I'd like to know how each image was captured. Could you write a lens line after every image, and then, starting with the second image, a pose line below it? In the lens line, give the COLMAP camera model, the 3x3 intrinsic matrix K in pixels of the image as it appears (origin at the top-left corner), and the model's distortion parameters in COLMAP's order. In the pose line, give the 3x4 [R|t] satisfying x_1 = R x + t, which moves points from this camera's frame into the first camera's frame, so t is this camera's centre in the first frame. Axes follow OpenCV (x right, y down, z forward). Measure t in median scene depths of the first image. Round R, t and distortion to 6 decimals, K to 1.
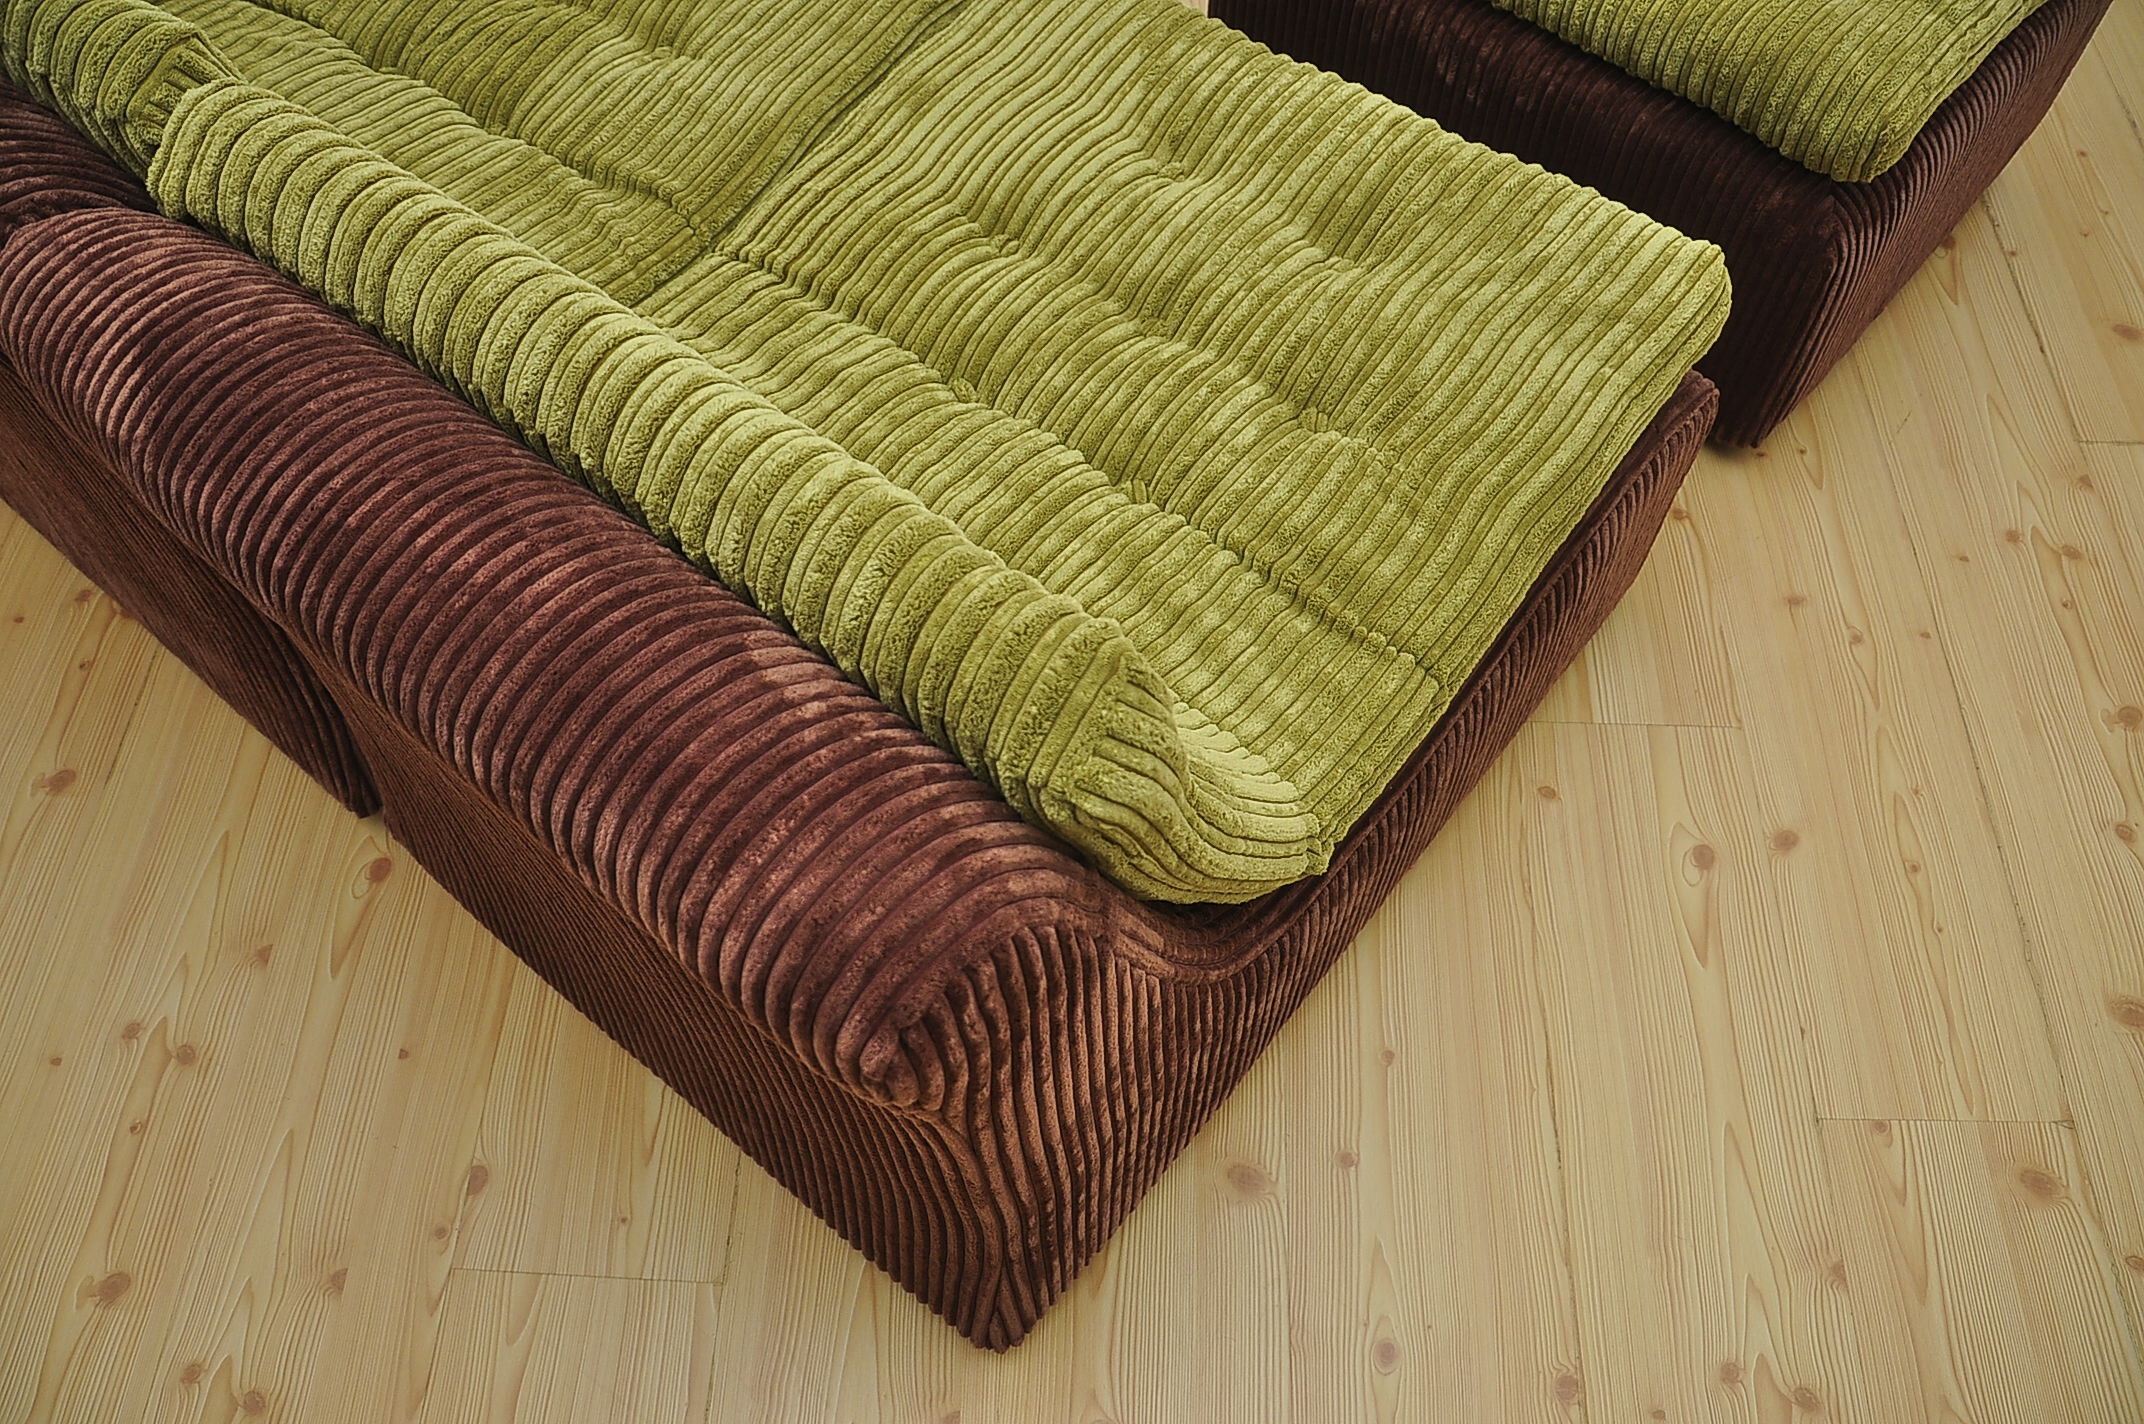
lens RADIAL K [[1717.1, 0, 1061.3], [0, 1717.1, 790.1], [0, 0, 1]] dist [-0.148305, 0.143291]
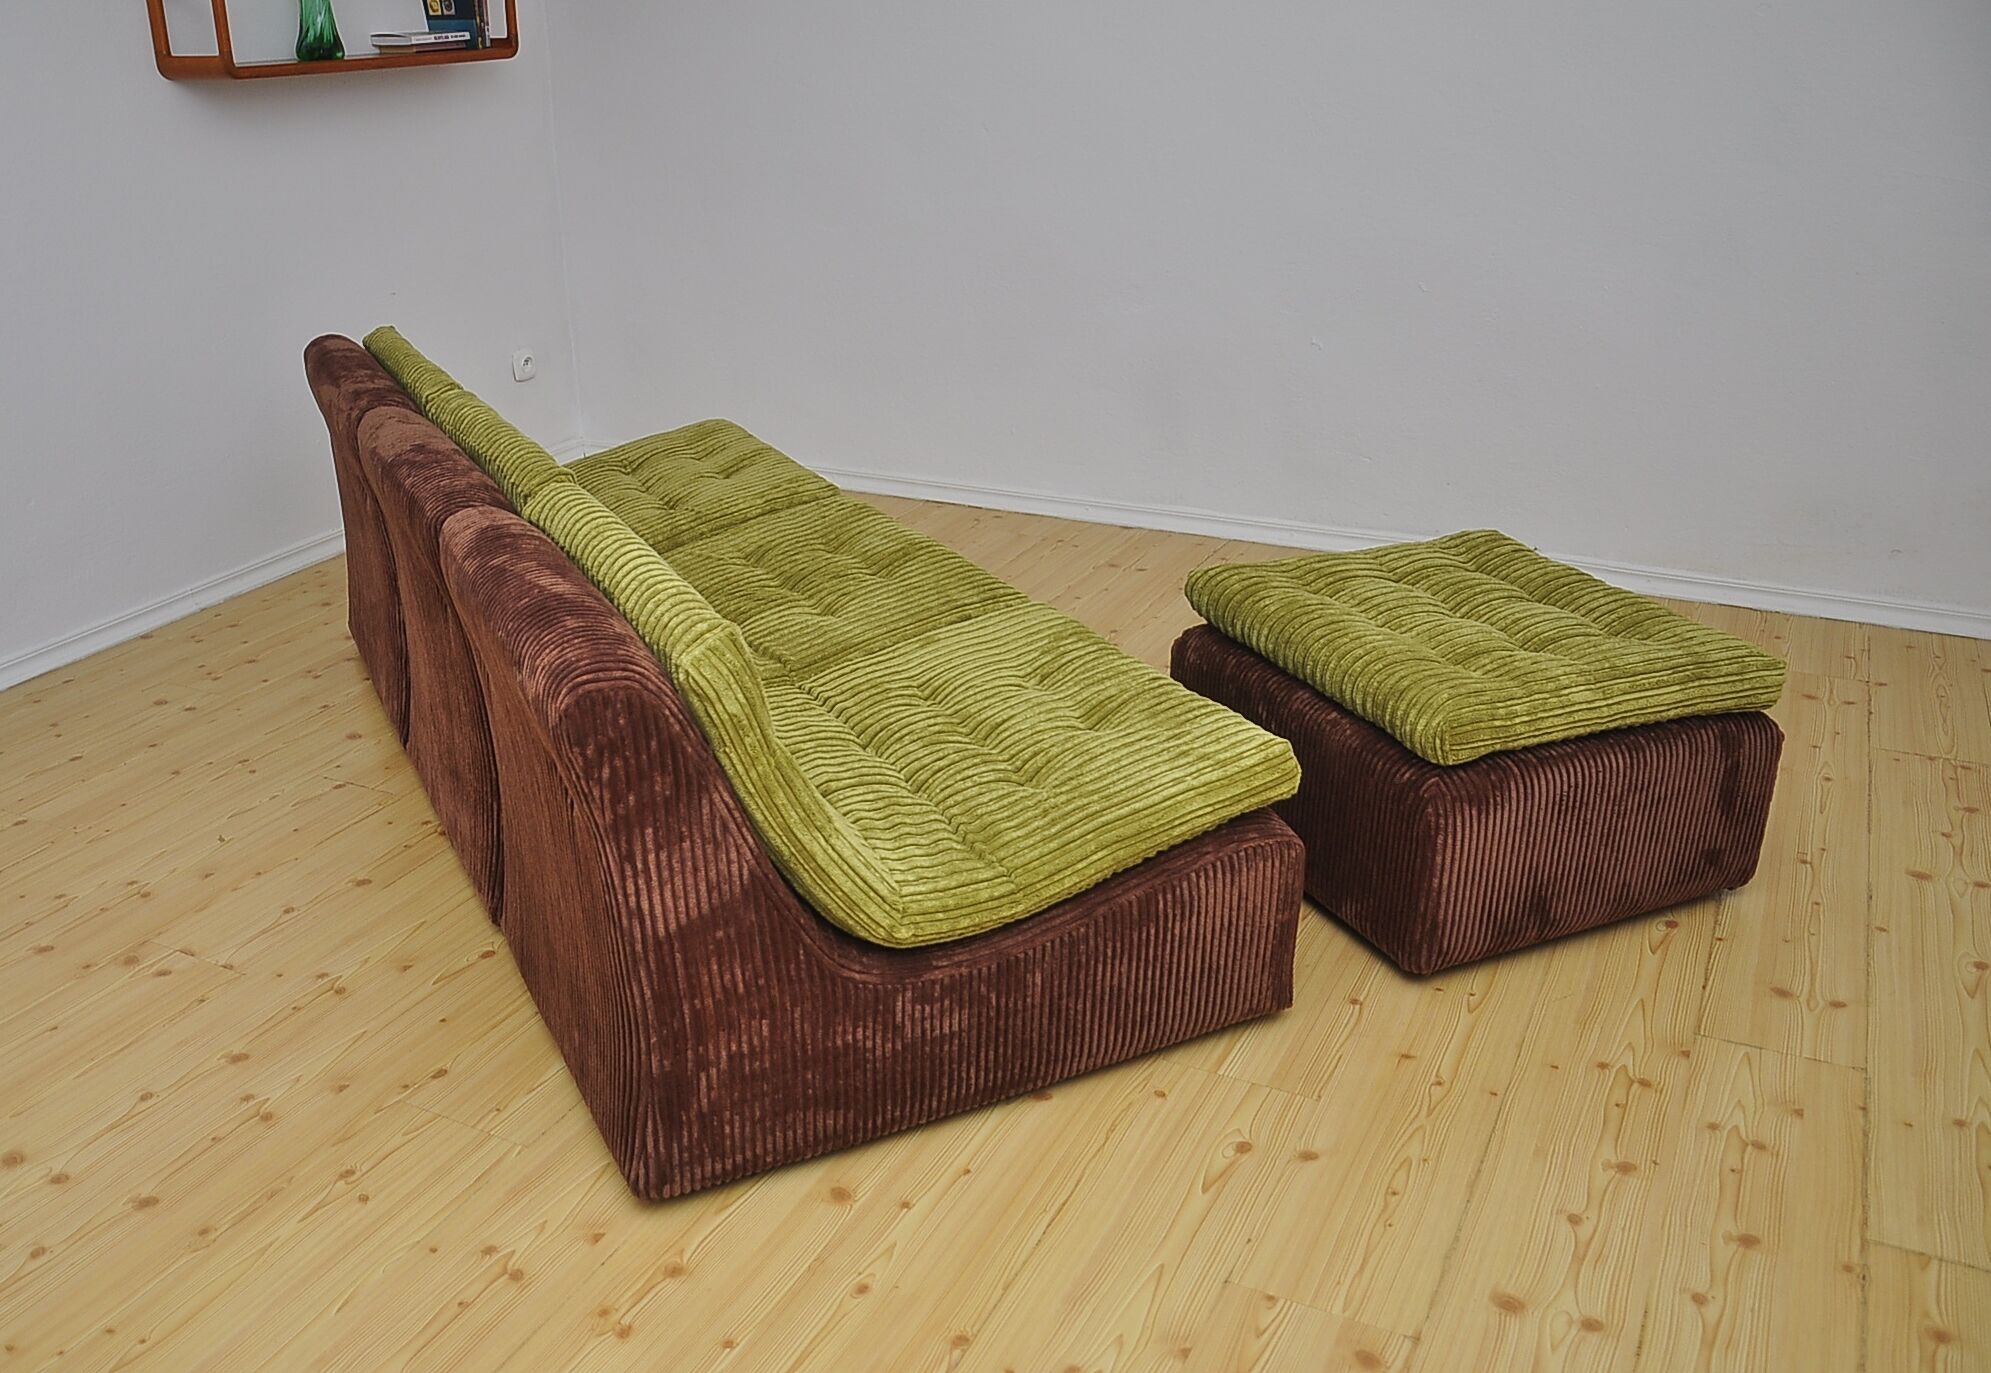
lens RADIAL K [[1705.7, 0, 902.5], [0, 1705.7, 714.7], [0, 0, 1]] dist [-0.077070, 0.009603]
pose [[0.903117, 0.173327, -0.392859, 0.674535], [-0.365131, 0.791448, -0.490194, 0.606263], [0.225963, 0.586147, 0.778057, -0.427257]]
